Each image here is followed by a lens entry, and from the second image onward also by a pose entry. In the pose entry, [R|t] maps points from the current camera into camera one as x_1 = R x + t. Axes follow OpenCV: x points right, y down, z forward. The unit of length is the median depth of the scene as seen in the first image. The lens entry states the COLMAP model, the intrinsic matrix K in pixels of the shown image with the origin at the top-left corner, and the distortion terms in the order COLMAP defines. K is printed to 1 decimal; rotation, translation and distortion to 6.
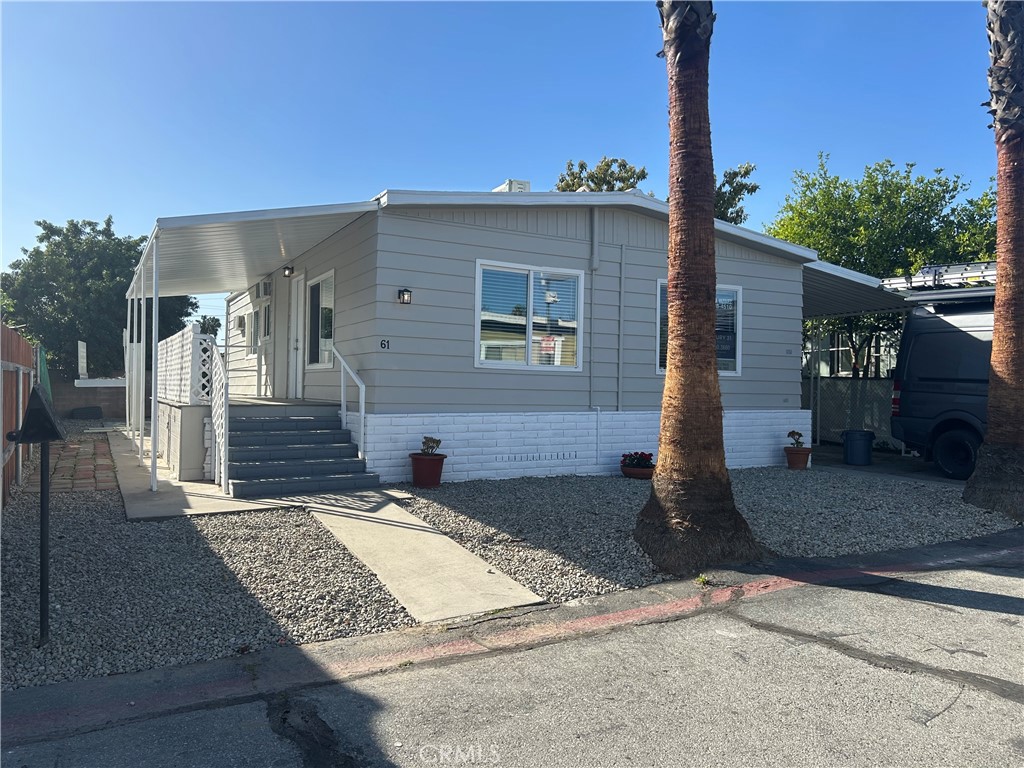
lens RADIAL K [[771.9, 0, 513.0], [0, 771.9, 384.2], [0, 0, 1]] dist [0.048591, -0.047699]
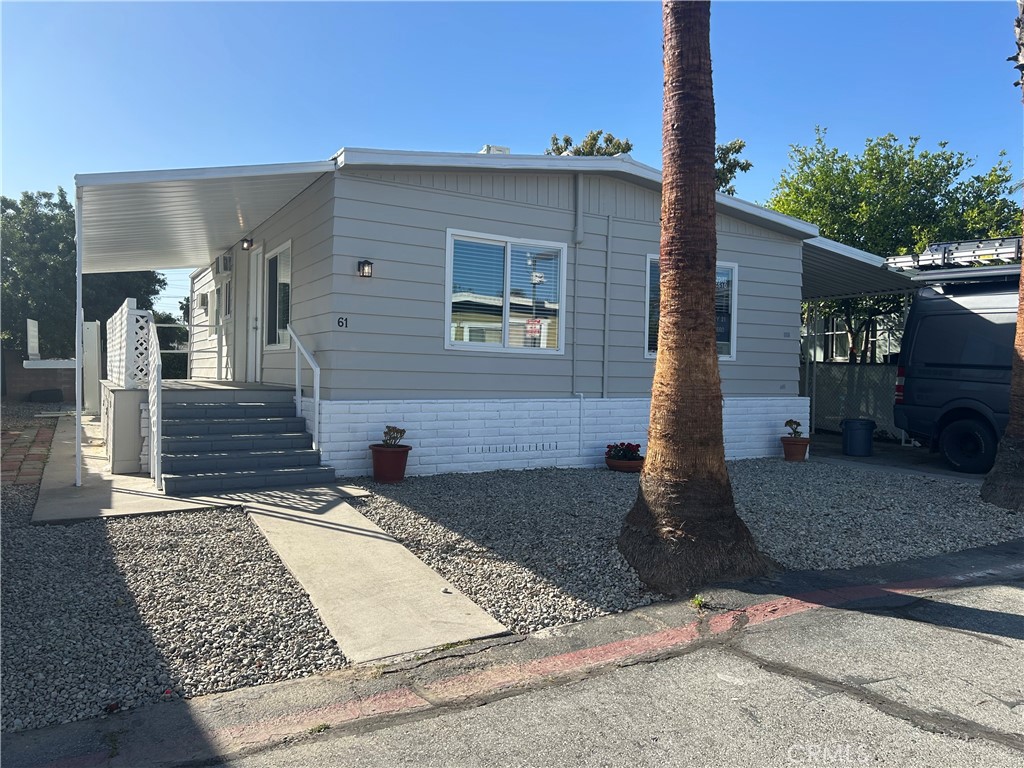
lens RADIAL K [[771.9, 0, 514.6], [0, 771.9, 382.2], [0, 0, 1]] dist [0.048591, -0.047699]
pose [[0.999834, 0.005059, 0.017487, 0.018179], [-0.005374, 0.999824, 0.017977, 0.000448], [-0.017393, -0.018068, 0.999685, 0.104156]]
